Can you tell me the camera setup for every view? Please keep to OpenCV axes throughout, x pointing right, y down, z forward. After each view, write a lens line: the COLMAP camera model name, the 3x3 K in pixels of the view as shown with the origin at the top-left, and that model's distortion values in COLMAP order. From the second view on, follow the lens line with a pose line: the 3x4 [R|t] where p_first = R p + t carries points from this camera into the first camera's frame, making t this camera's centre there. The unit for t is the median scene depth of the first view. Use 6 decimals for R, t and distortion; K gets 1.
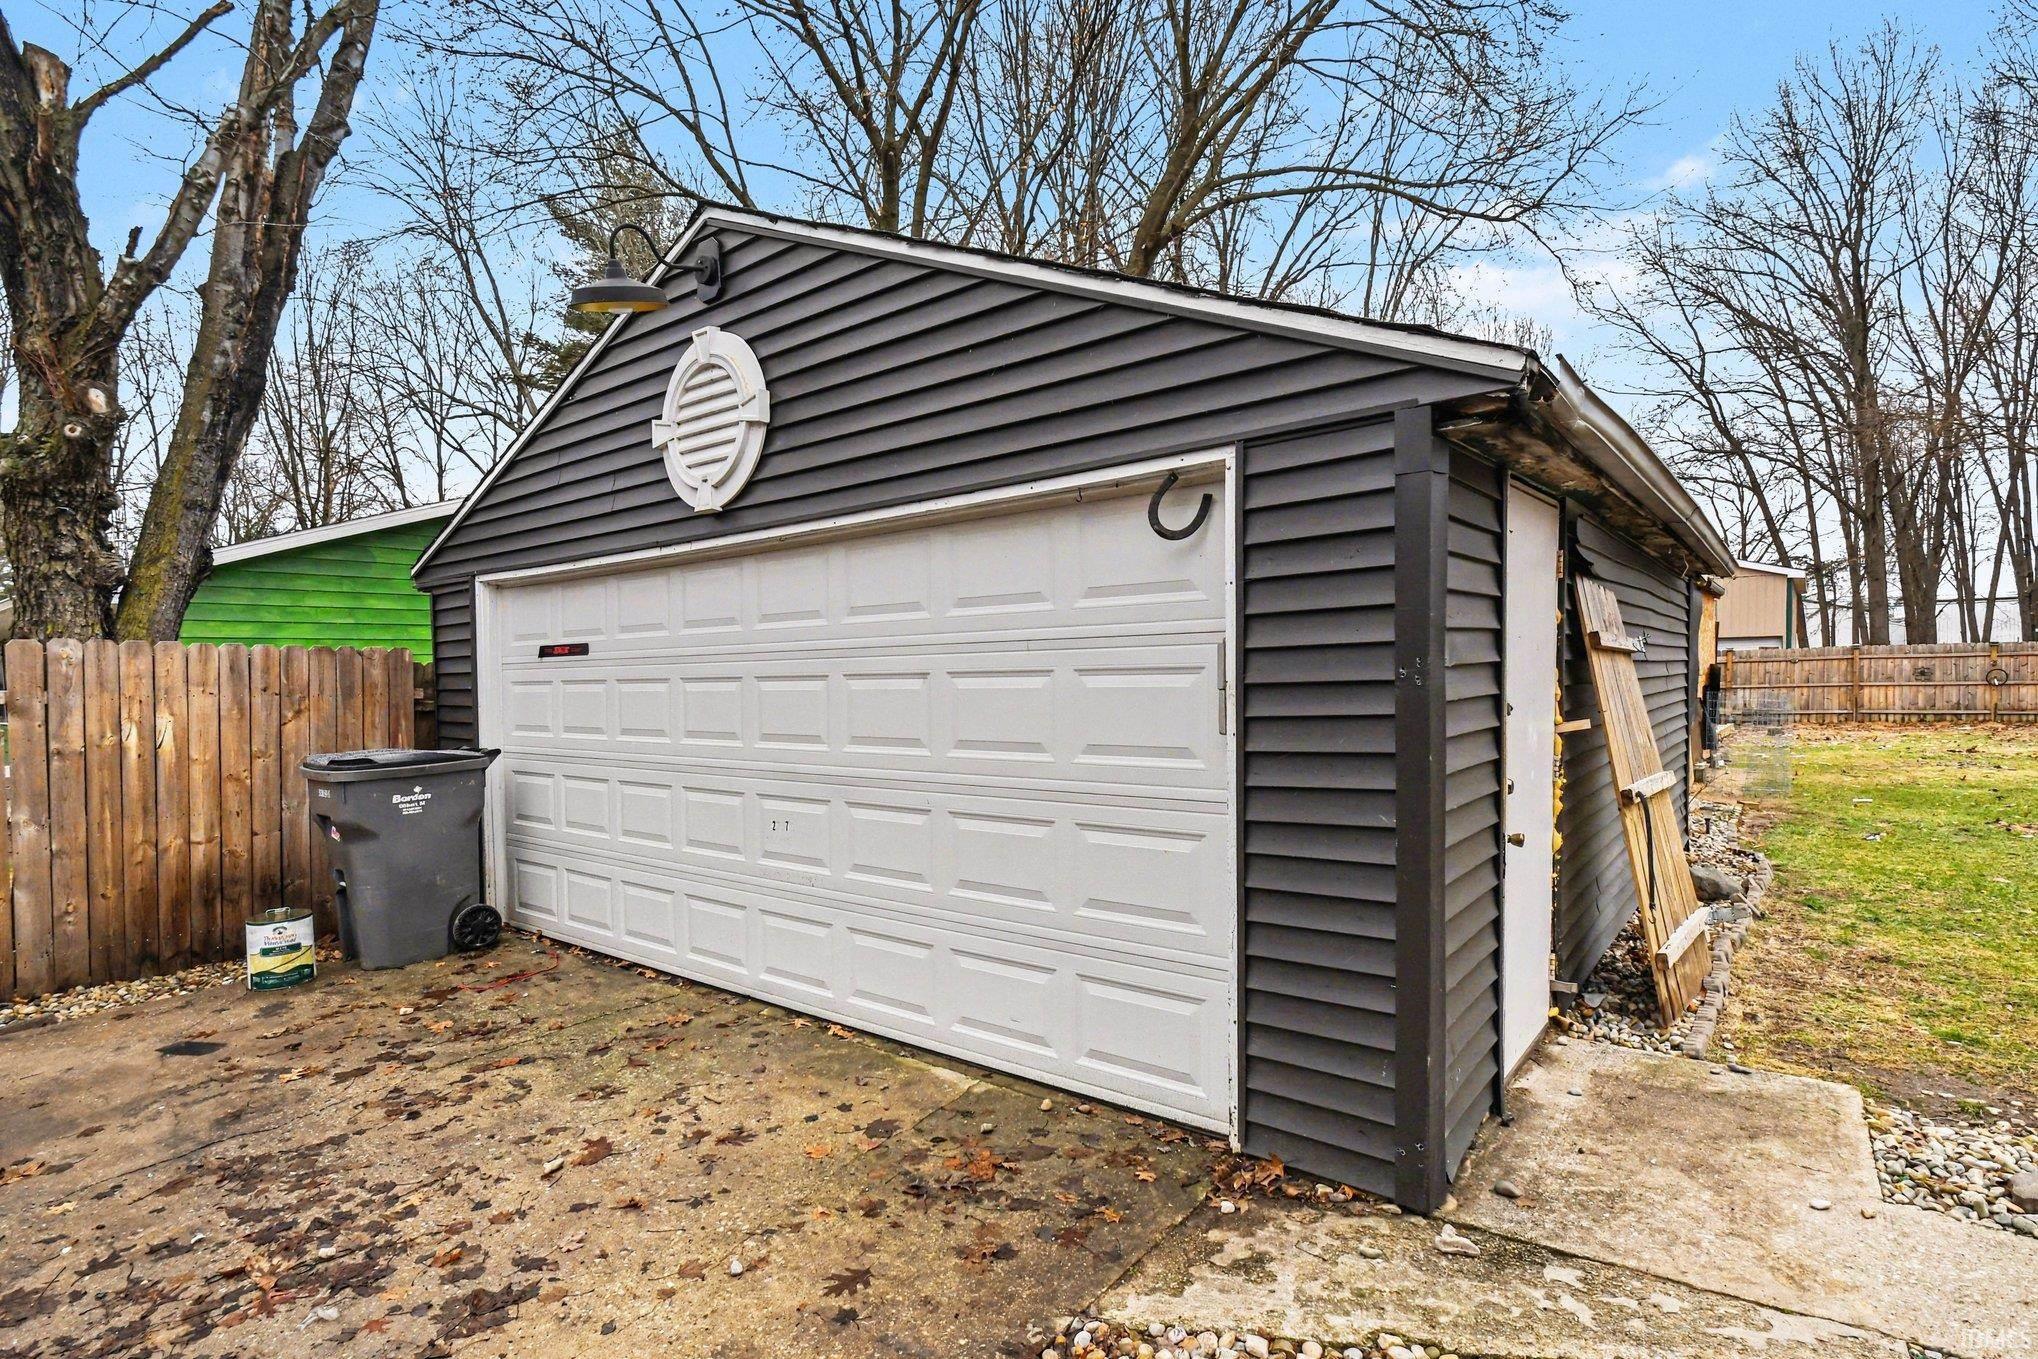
lens RADIAL K [[1014.9, 0, 1019.0], [0, 1014.9, 679.5], [0, 0, 1]] dist [0.000571, 0.000004]
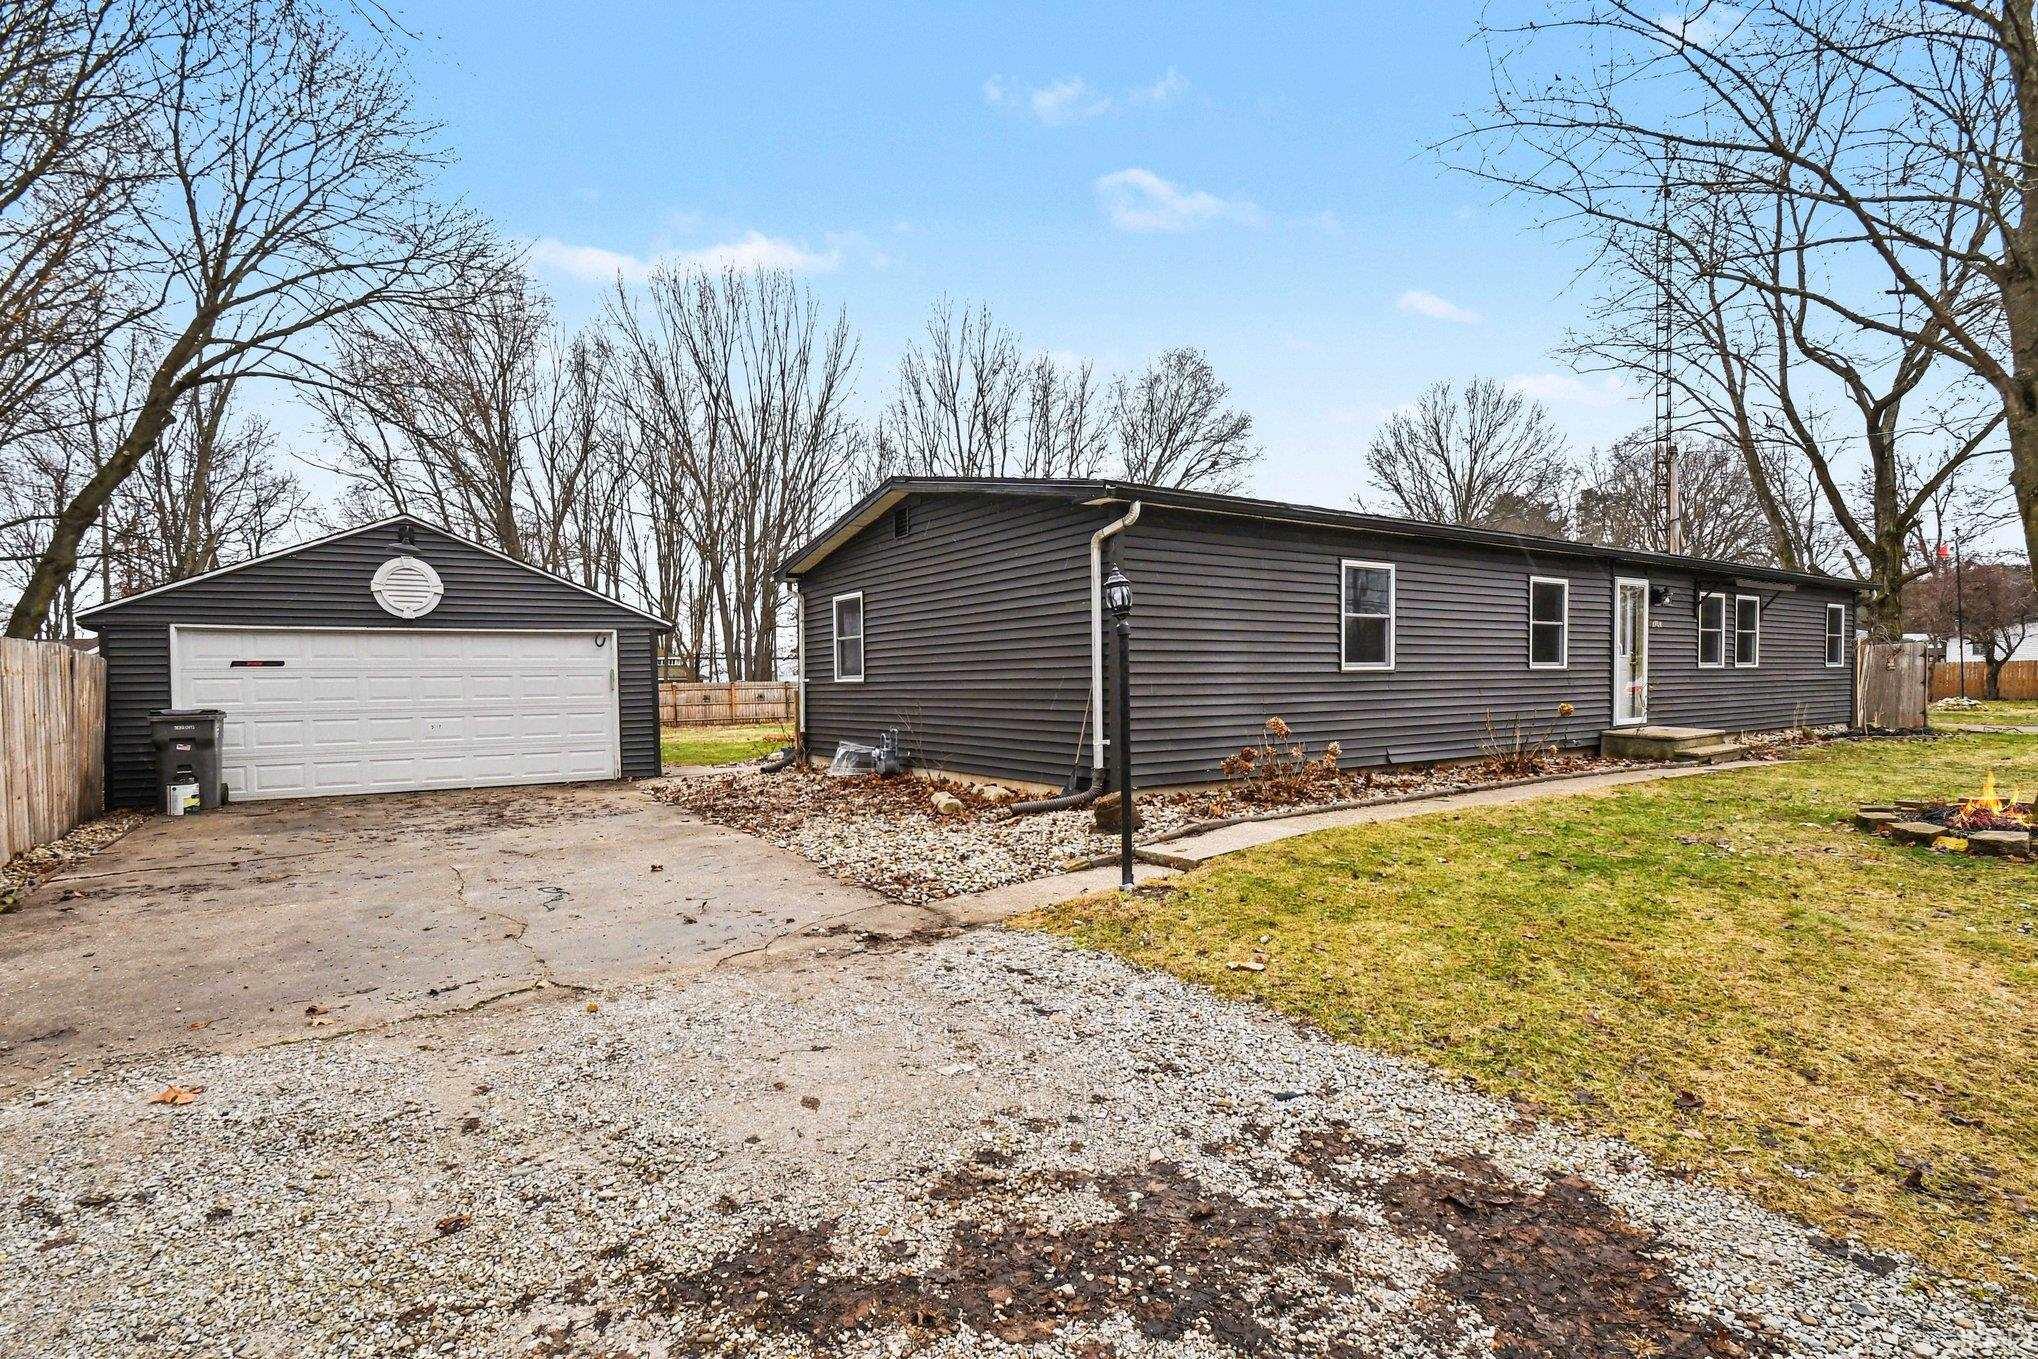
lens RADIAL K [[906.8, 0, 1017.5], [0, 906.8, 722.4], [0, 0, 1]] dist [-0.000391, -0.000574]
pose [[0.305843, -0.029862, 0.951613, -1.720080], [0.013111, 0.999545, 0.027152, 0.062796], [-0.951992, 0.004172, 0.306096, -1.099862]]
